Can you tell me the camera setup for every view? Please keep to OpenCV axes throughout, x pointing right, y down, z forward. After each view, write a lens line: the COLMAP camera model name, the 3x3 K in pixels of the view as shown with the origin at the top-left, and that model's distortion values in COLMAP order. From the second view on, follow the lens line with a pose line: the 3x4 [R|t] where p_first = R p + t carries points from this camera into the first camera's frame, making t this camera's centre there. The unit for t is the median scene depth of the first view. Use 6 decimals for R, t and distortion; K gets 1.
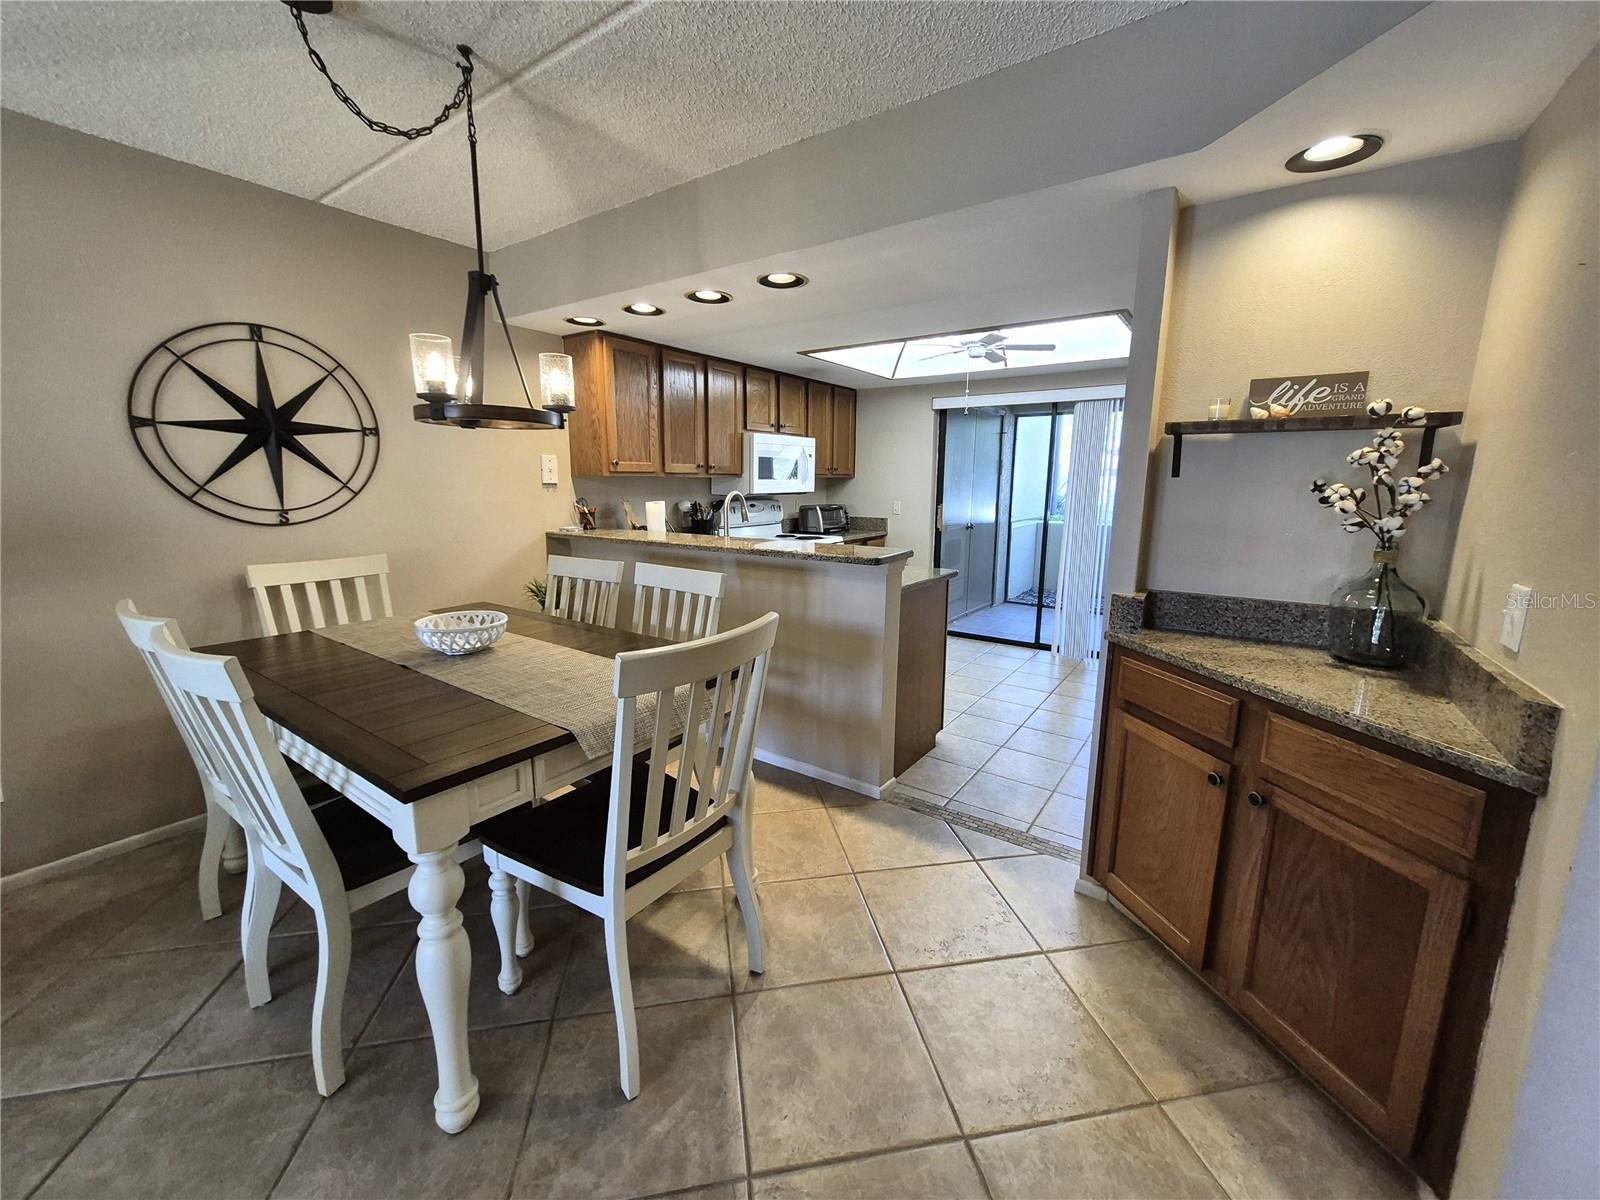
lens RADIAL K [[630.5, 0, 800.7], [0, 630.5, 590.4], [0, 0, 1]] dist [0.007703, -0.001083]
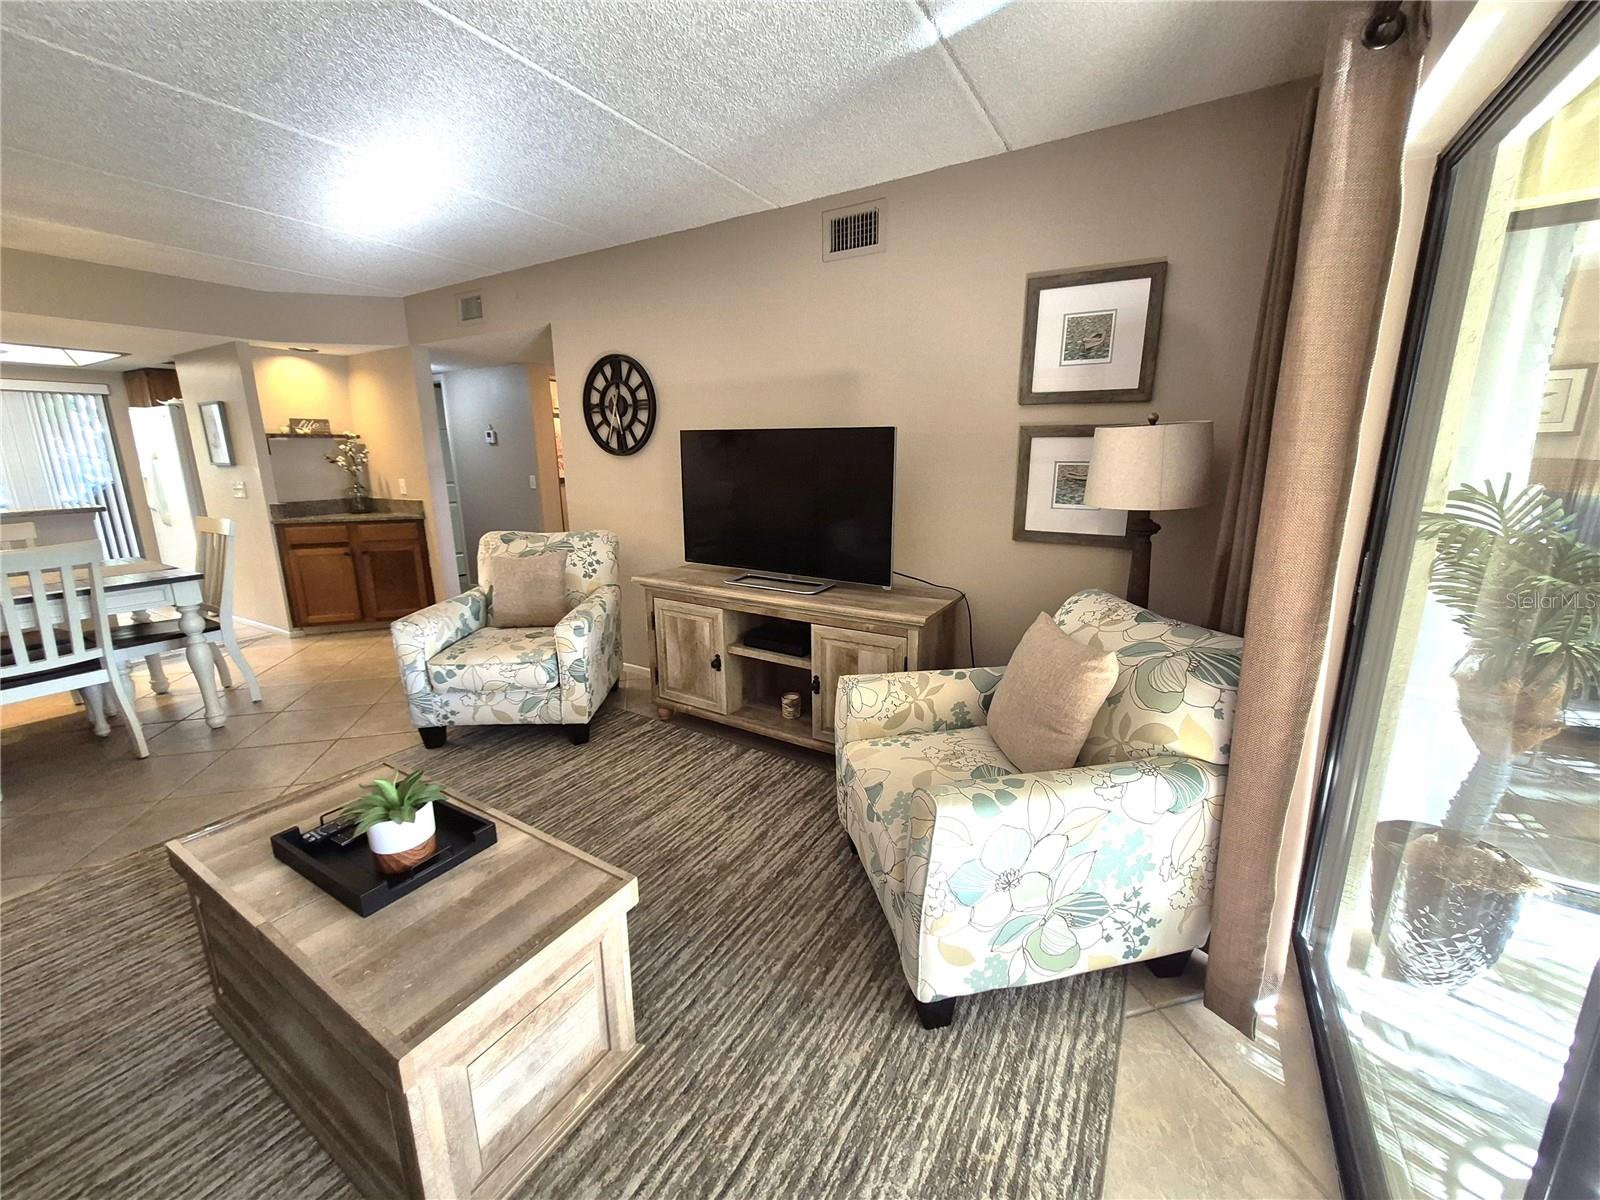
lens RADIAL K [[630.5, 0, 800.7], [0, 630.5, 590.4], [0, 0, 1]] dist [0.007703, -0.001083]
pose [[-0.066854, -0.222448, 0.972650, -1.406434], [0.182995, 0.955561, 0.231118, 0.090362], [-0.980838, 0.193441, -0.023176, -0.587926]]
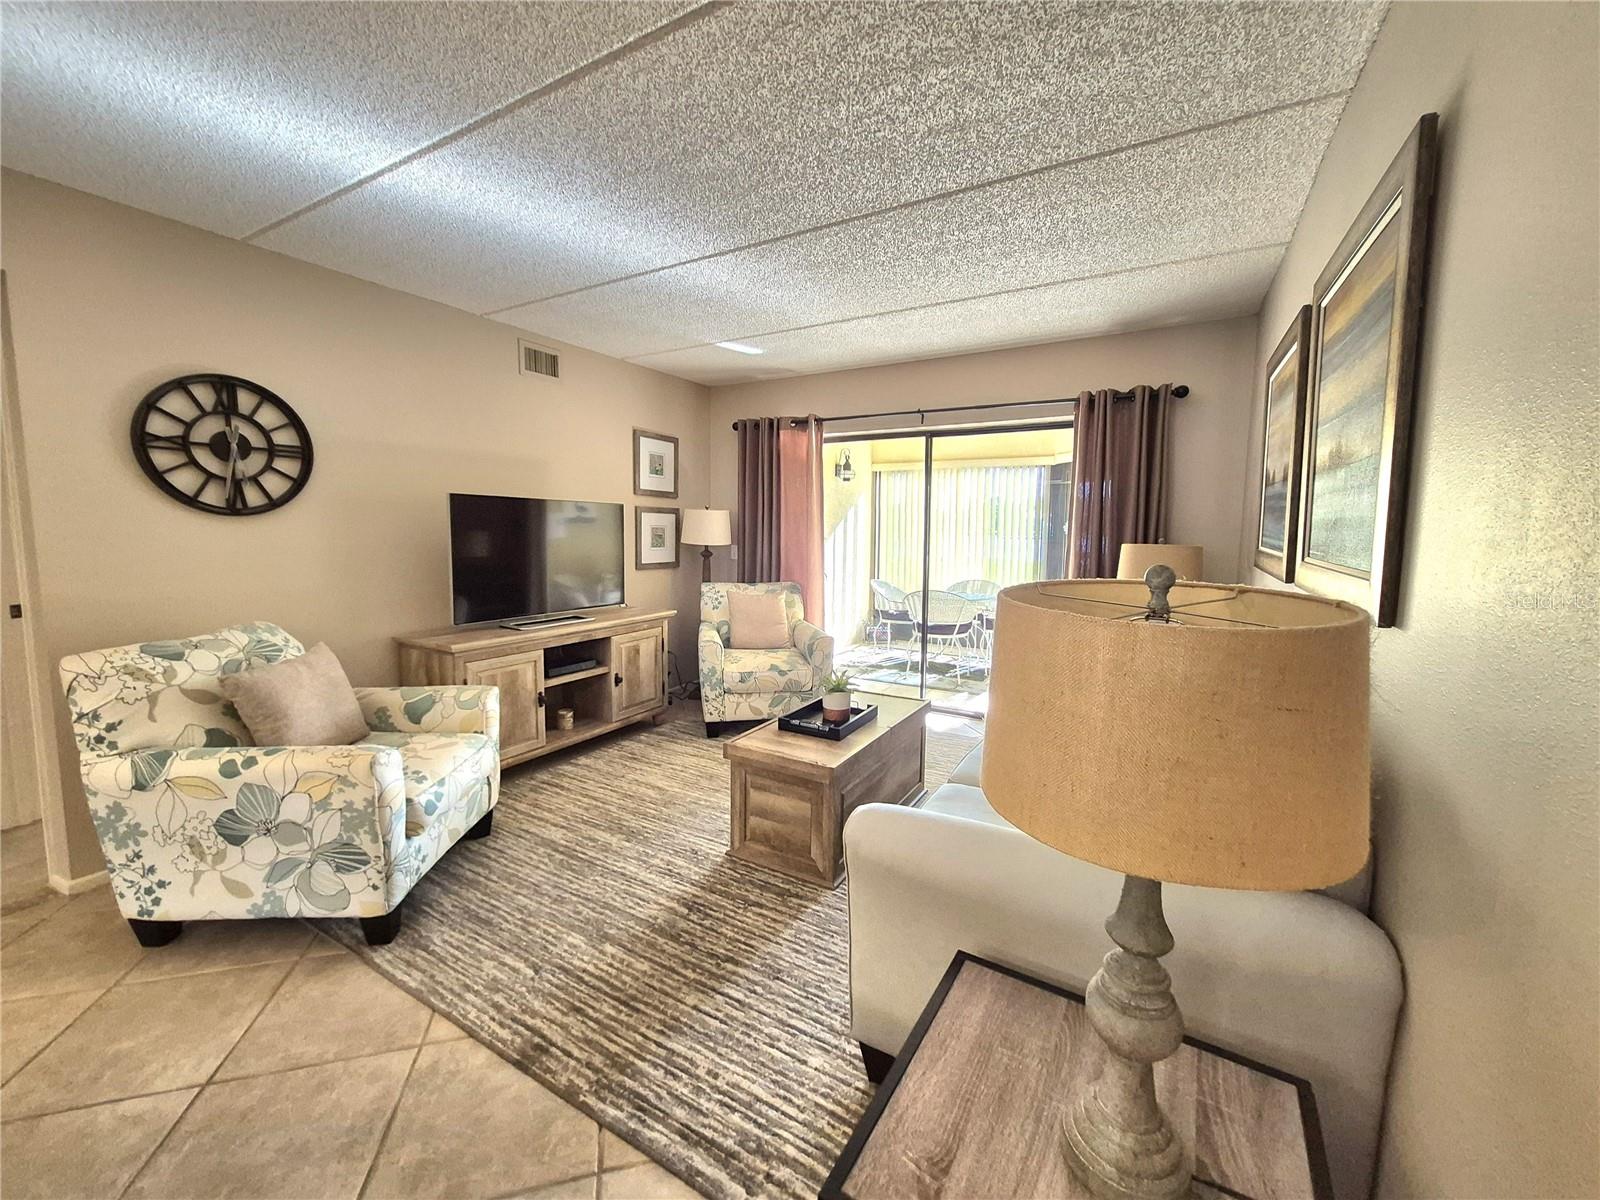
lens RADIAL K [[631.0, 0, 805.3], [0, 631.0, 582.3], [0, 0, 1]] dist [0.002694, 0.000042]
pose [[-0.995493, -0.003722, -0.094765, -0.778189], [-0.028437, 0.964965, 0.260834, -0.113153], [0.090474, 0.262353, -0.960721, 0.680119]]
